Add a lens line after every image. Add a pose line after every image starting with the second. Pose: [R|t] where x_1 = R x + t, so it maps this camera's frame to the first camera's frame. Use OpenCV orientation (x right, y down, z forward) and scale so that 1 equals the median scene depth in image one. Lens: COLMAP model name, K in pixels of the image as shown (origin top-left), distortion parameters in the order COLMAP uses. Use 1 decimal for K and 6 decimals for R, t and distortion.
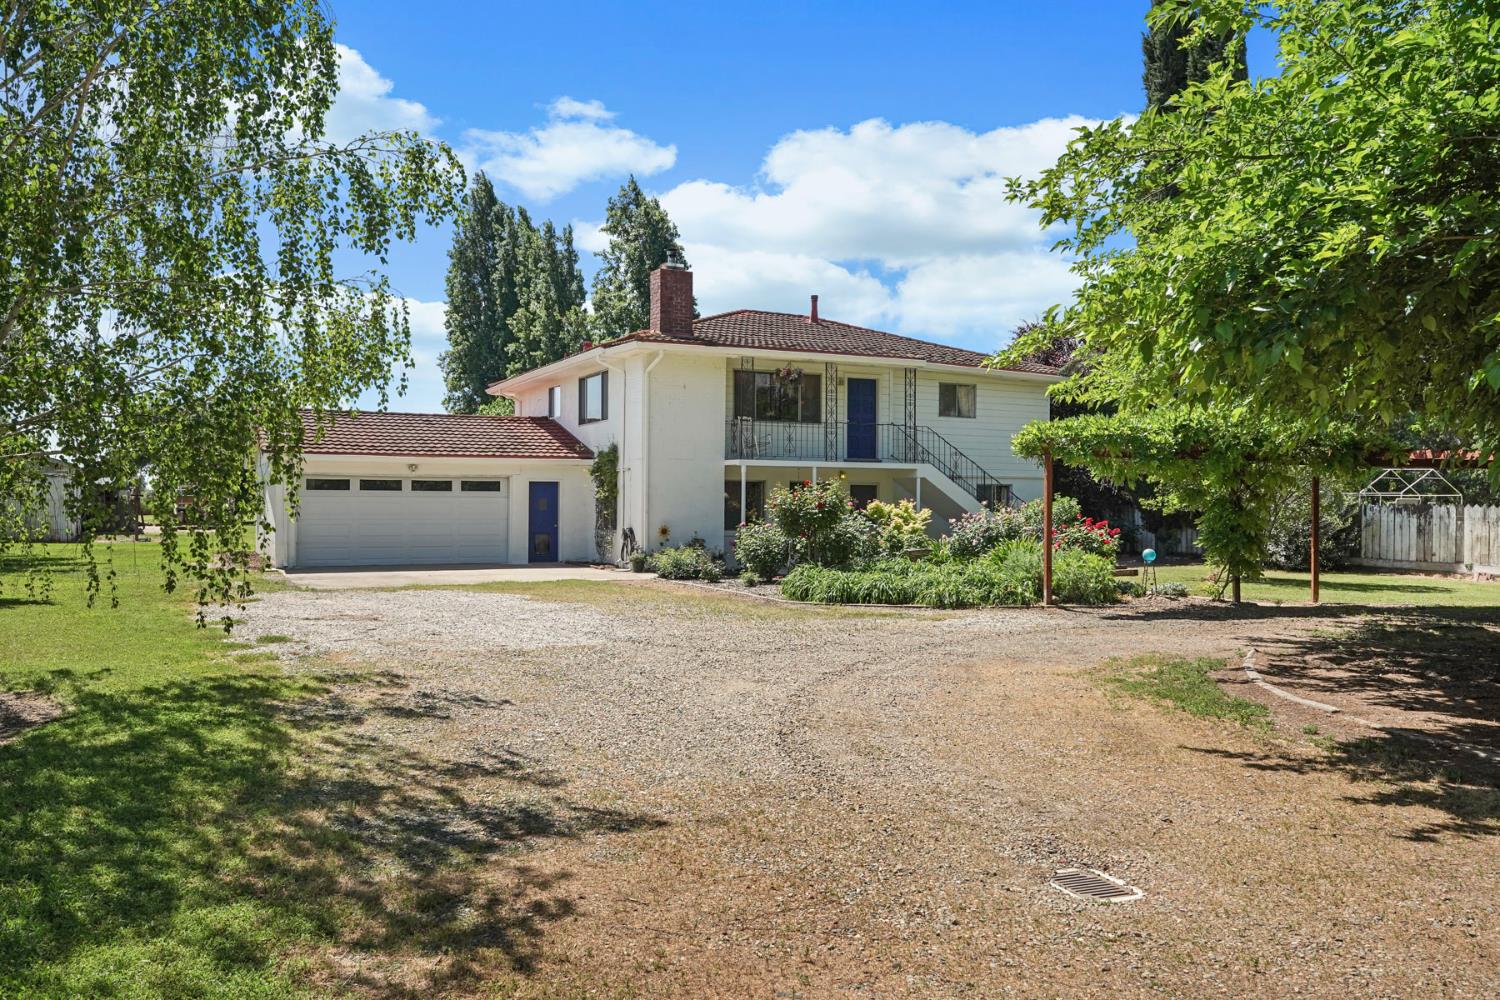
lens RADIAL K [[1211.3, 0, 748.5], [0, 1211.3, 499.6], [0, 0, 1]] dist [0.010211, 0.003423]
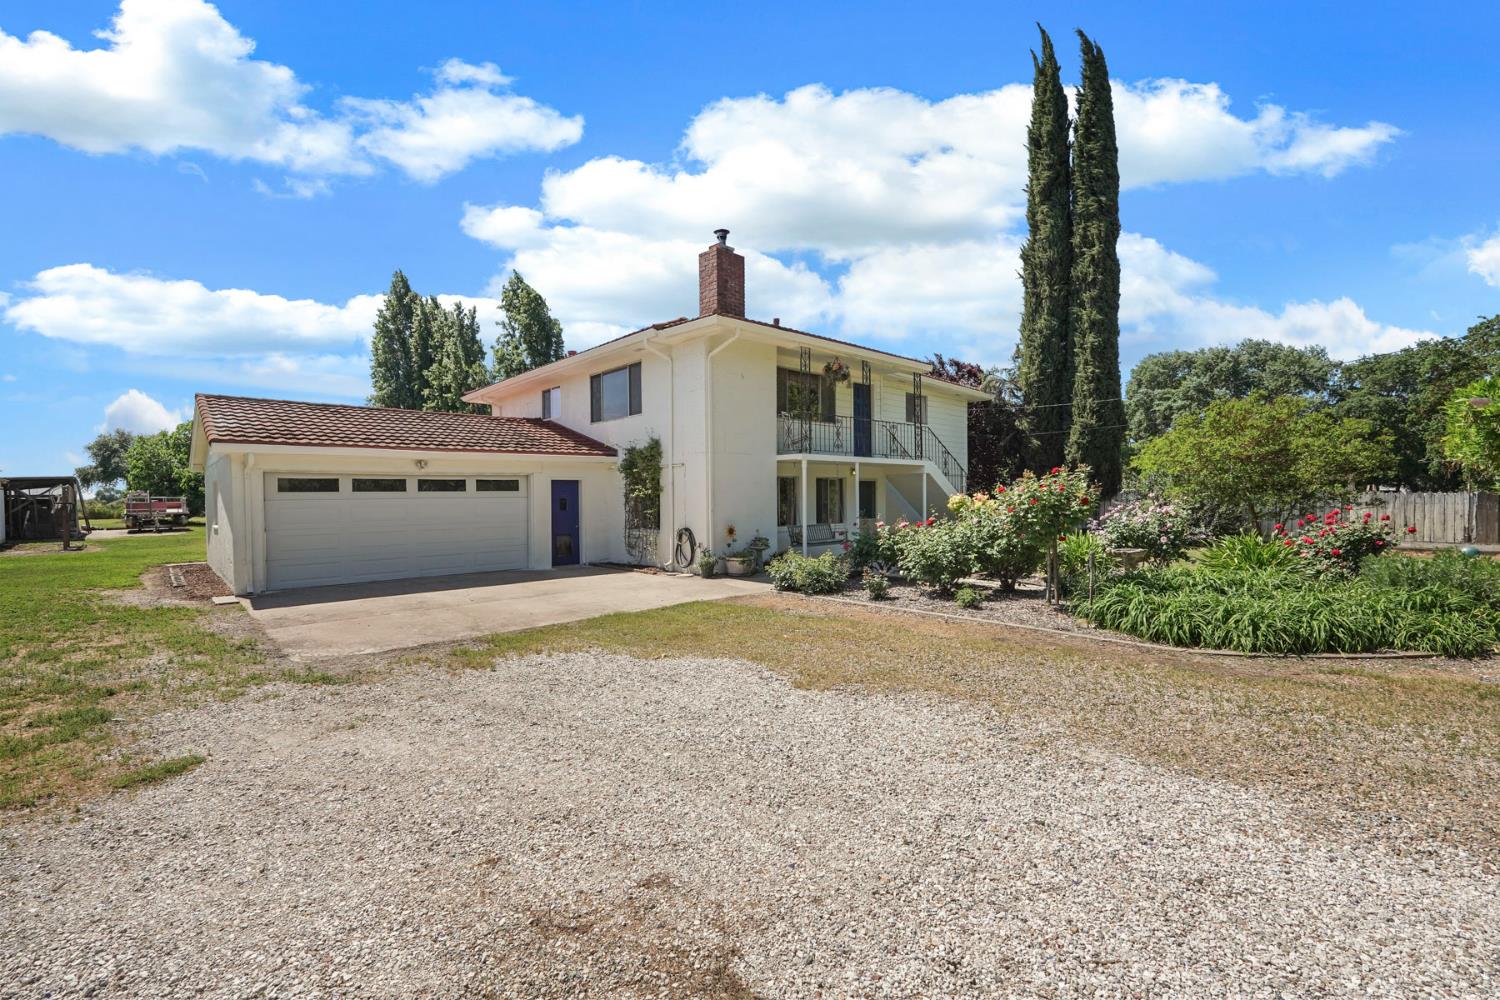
lens RADIAL K [[669.1, 0, 750.6], [0, 669.1, 502.4], [0, 0, 1]] dist [-0.002580, -0.000543]
pose [[0.958893, -0.018610, 0.283156, -0.171645], [0.015770, 0.999800, 0.012304, -0.001480], [-0.283328, -0.007333, 0.958995, 0.440694]]
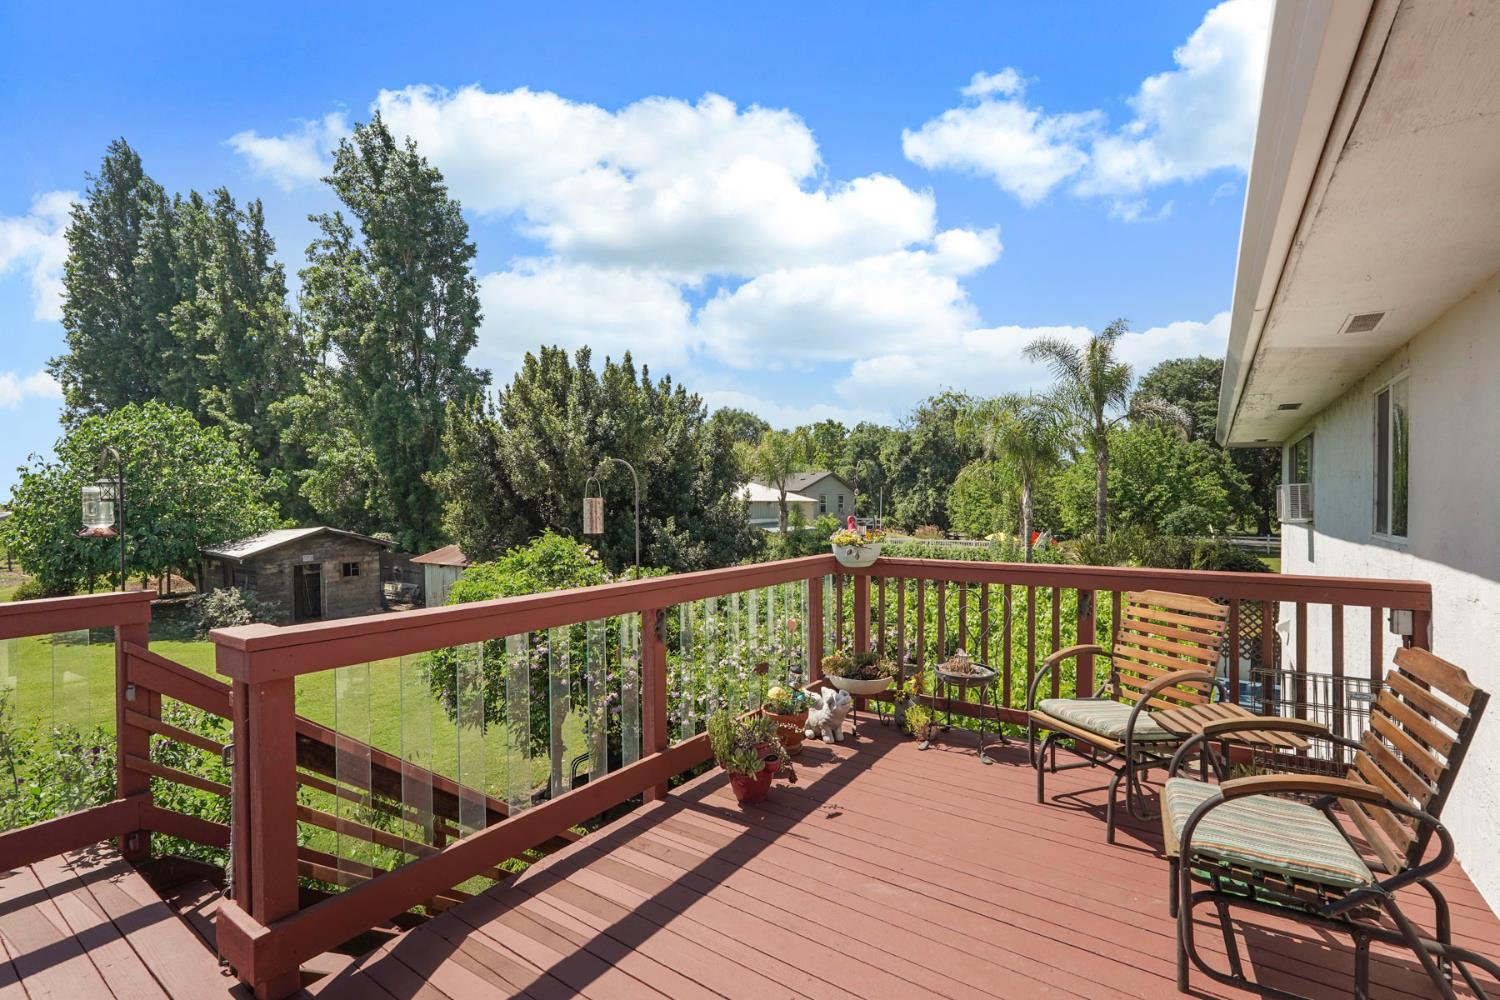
lens RADIAL K [[669.1, 0, 751.0], [0, 669.1, 504.8], [0, 0, 1]] dist [-0.002580, -0.000543]
pose [[0.872653, -0.013466, 0.488156, -0.237561], [0.006737, 0.999857, 0.015538, -0.095193], [-0.488295, -0.010270, 0.872618, 1.334442]]
